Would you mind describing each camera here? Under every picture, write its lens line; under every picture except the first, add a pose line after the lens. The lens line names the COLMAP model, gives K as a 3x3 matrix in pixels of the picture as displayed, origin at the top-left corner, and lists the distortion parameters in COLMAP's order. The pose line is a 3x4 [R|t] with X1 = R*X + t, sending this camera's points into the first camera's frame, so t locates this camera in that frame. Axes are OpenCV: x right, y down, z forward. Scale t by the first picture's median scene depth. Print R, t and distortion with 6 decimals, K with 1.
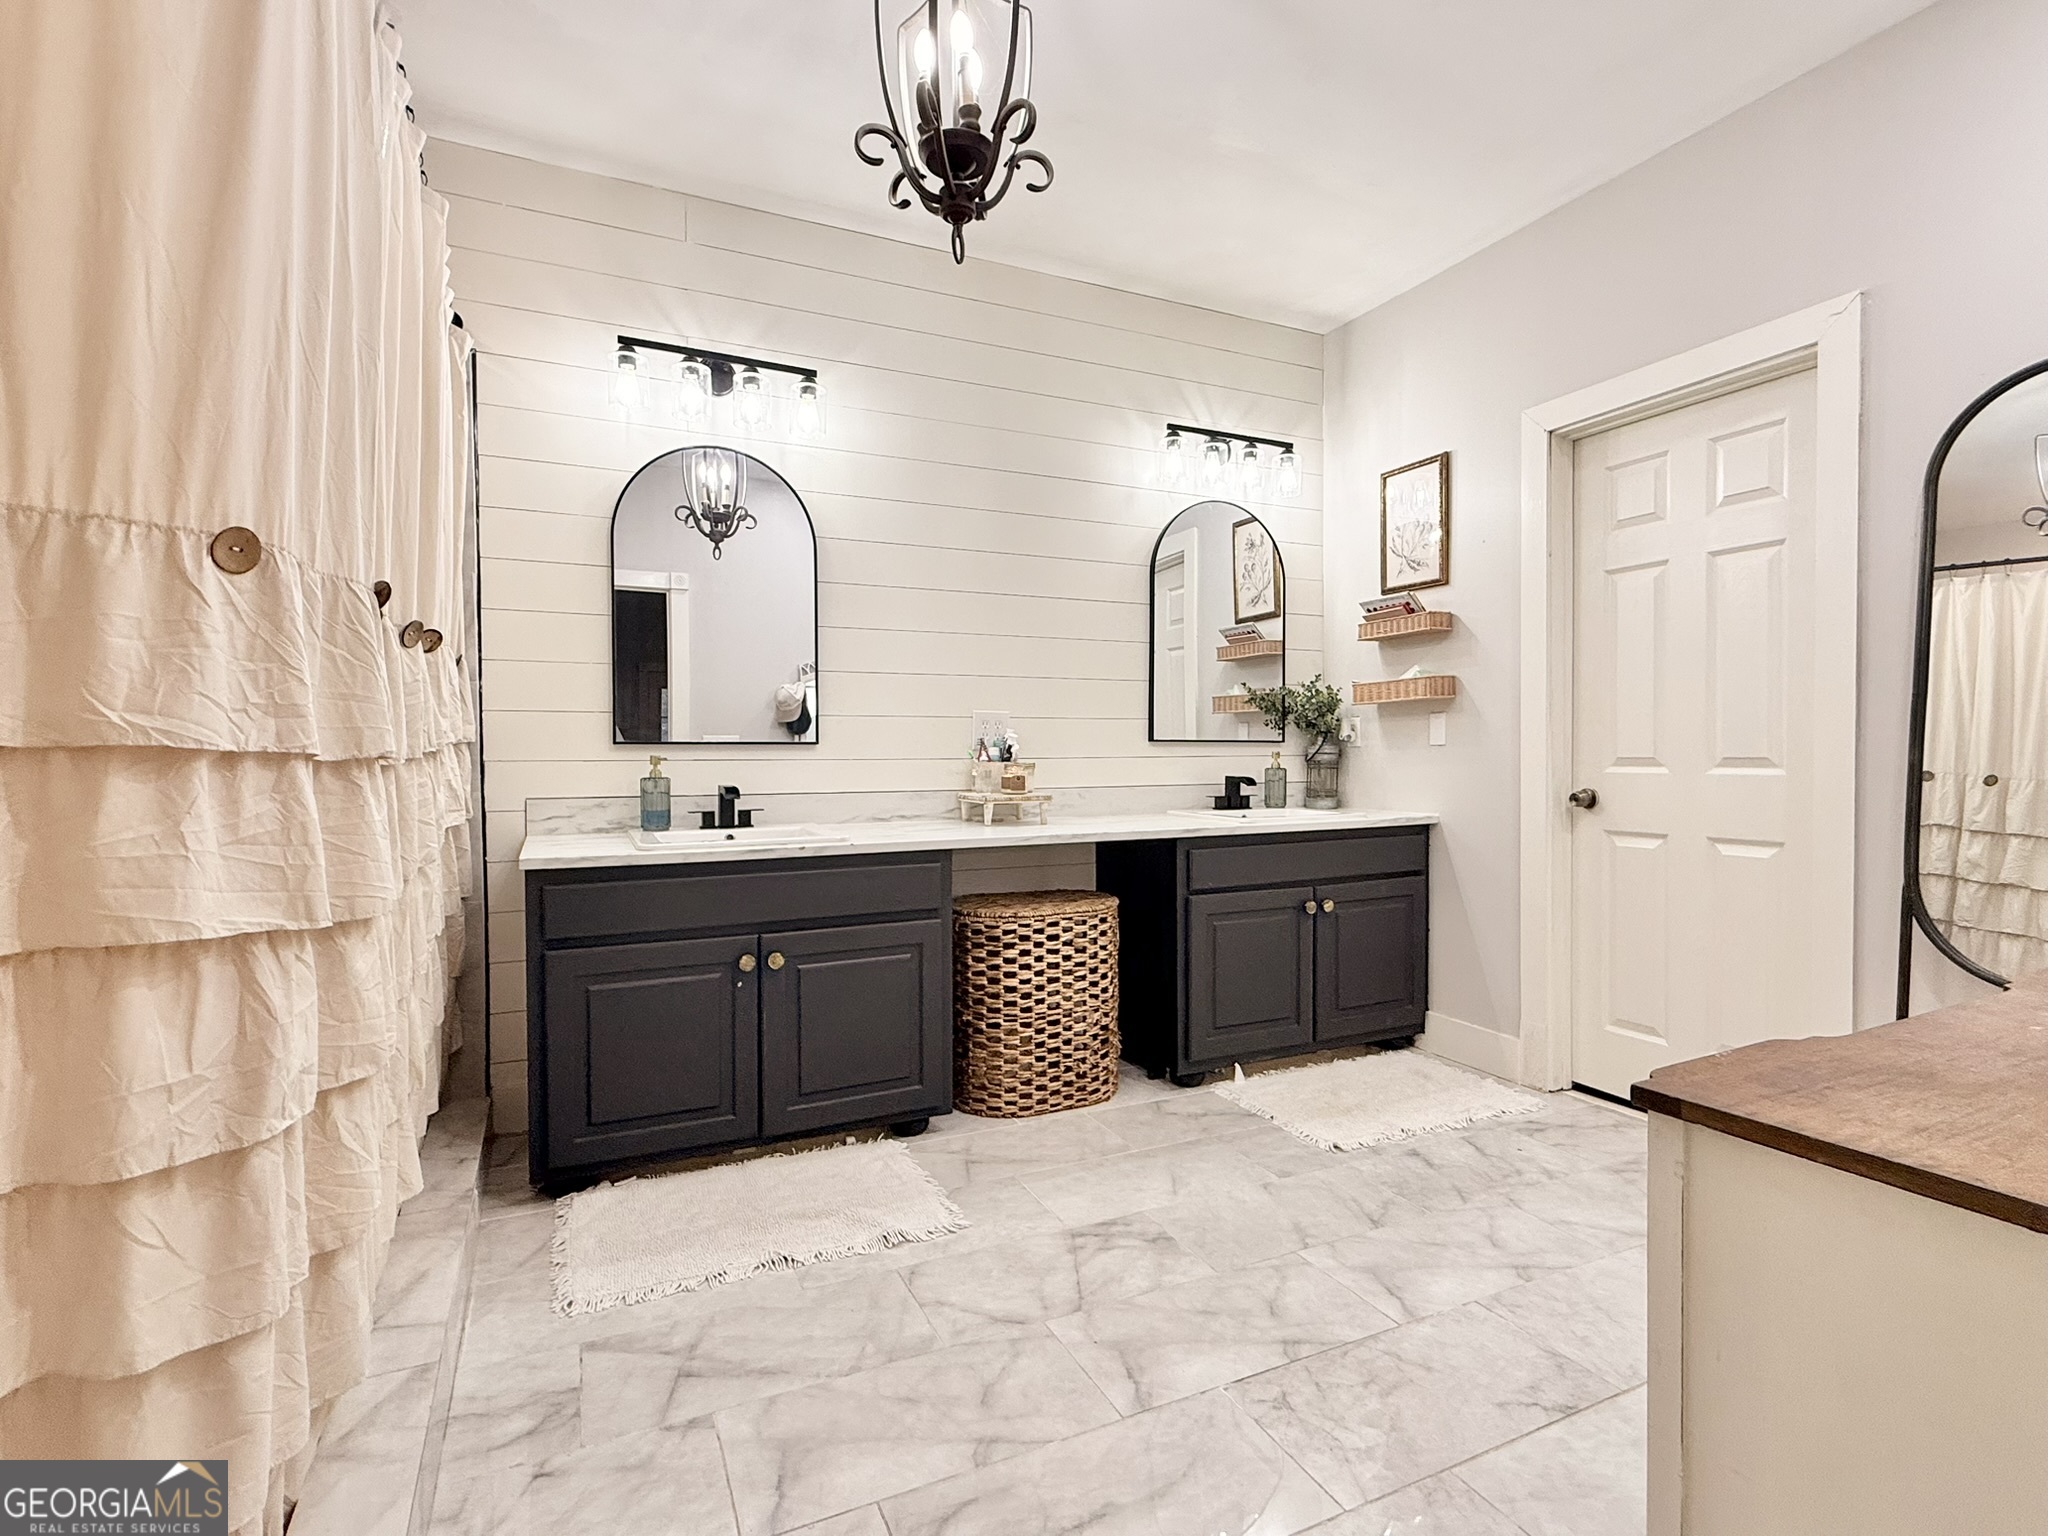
lens RADIAL K [[998.7, 0, 1025.0], [0, 998.7, 767.3], [0, 0, 1]] dist [-0.002093, -0.000725]
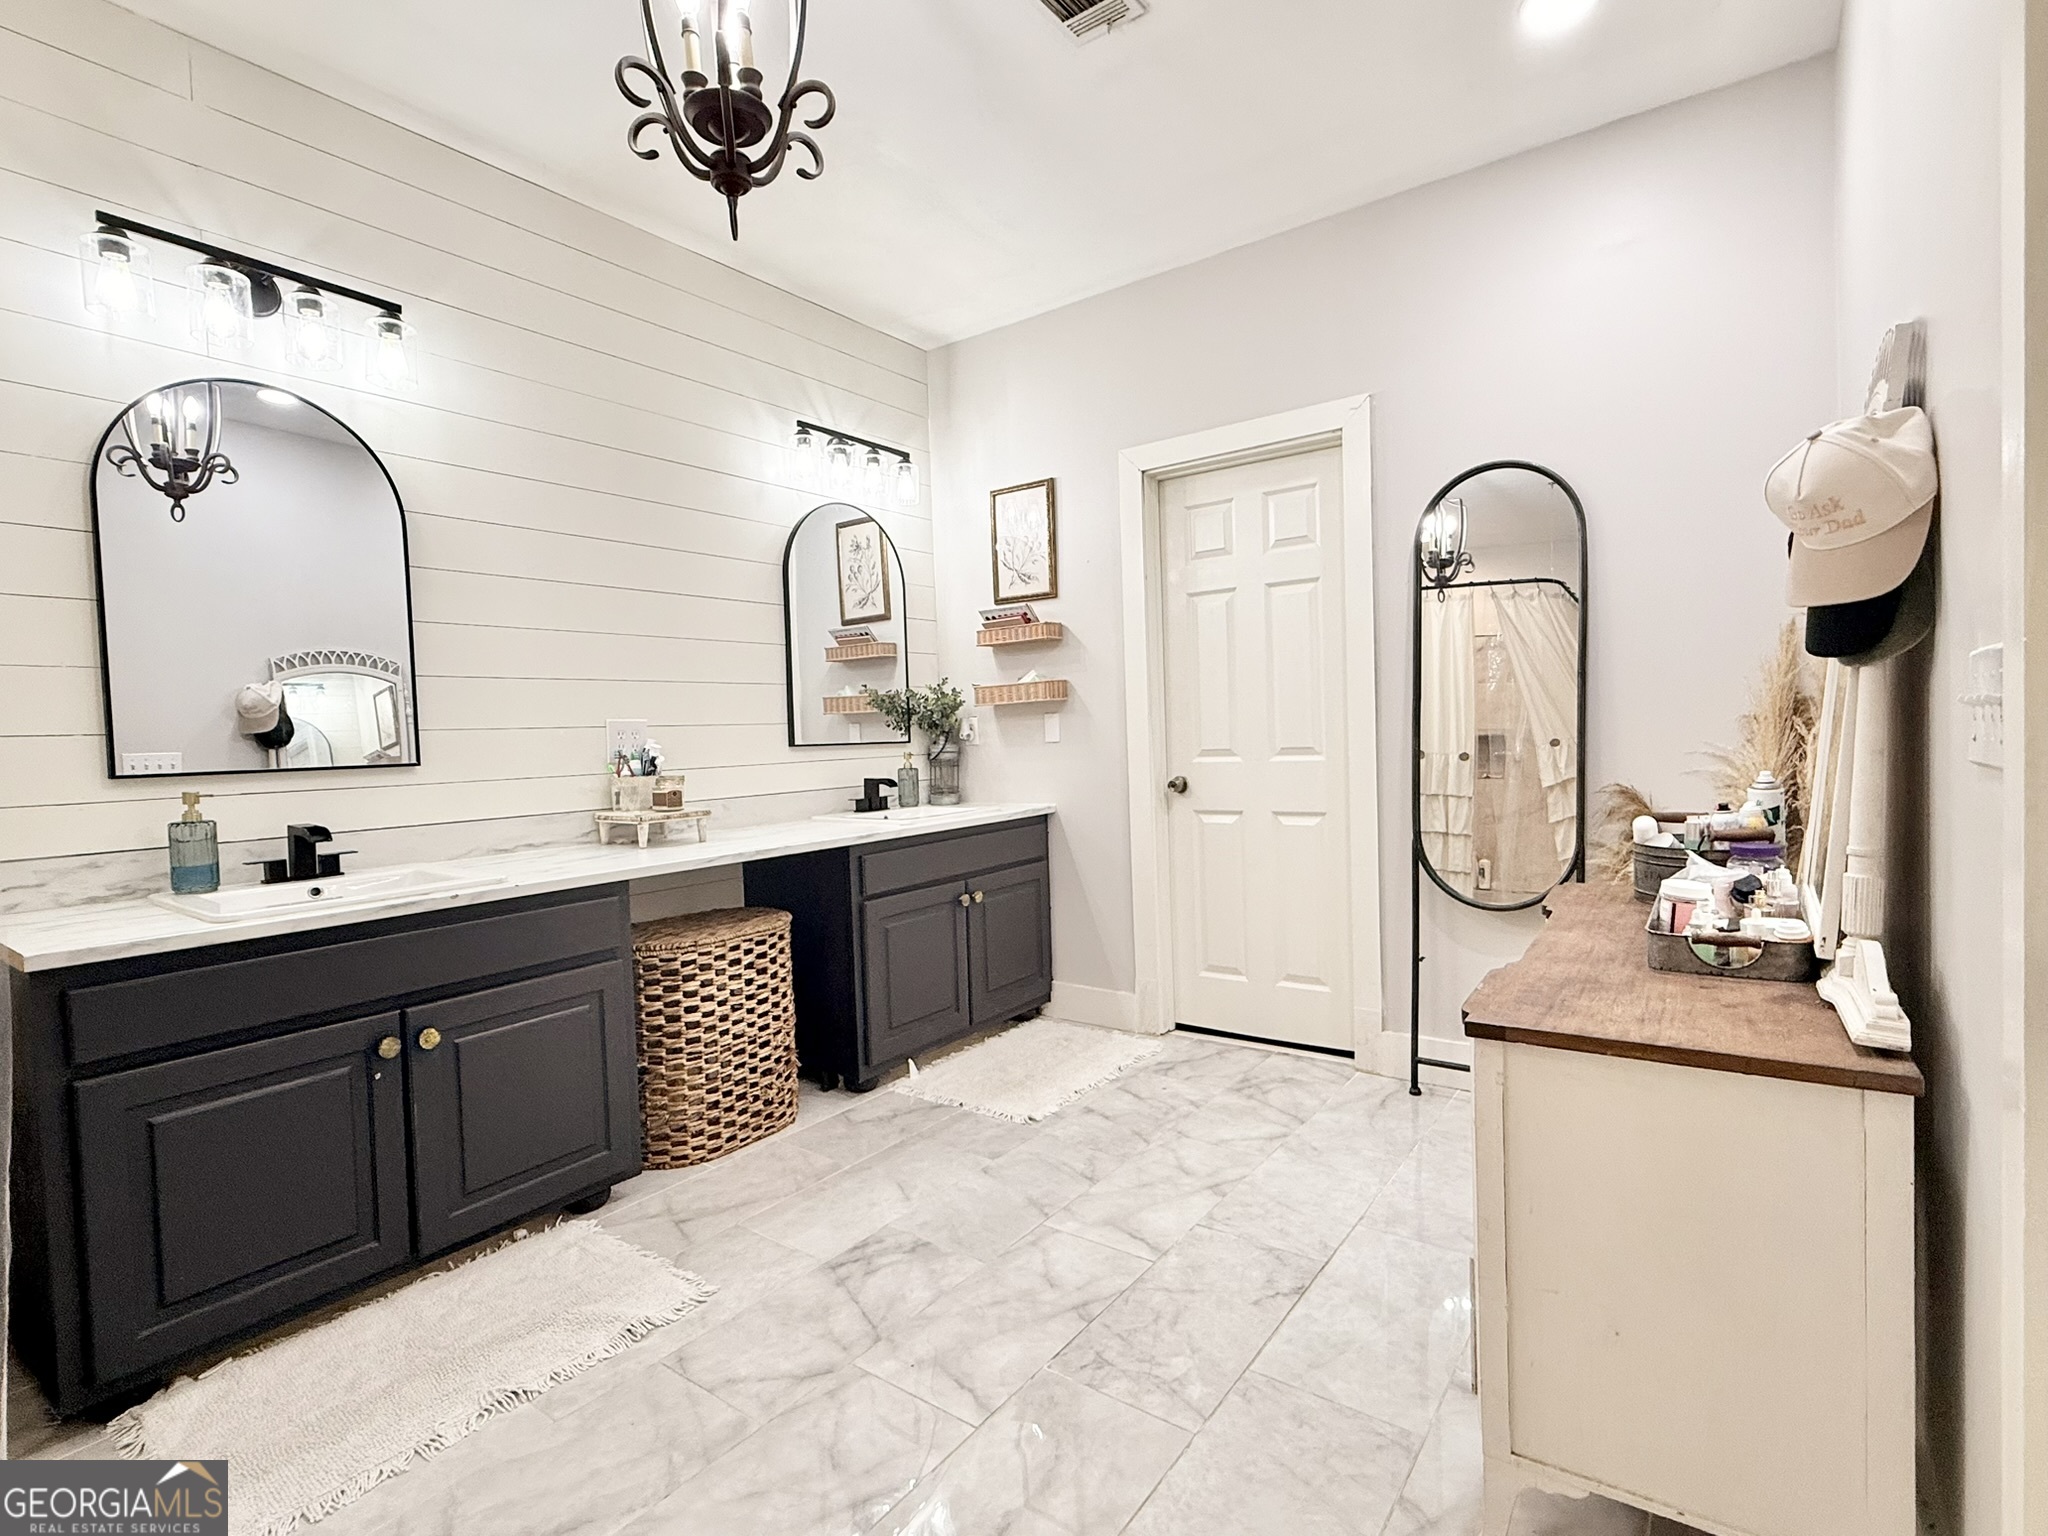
lens RADIAL K [[998.7, 0, 1023.0], [0, 998.7, 766.6], [0, 0, 1]] dist [-0.002093, -0.000725]
pose [[0.874494, -0.042541, 0.483166, -0.182129], [0.037465, 0.999095, 0.020159, -0.021863], [-0.483586, 0.000472, 0.875297, 0.049845]]
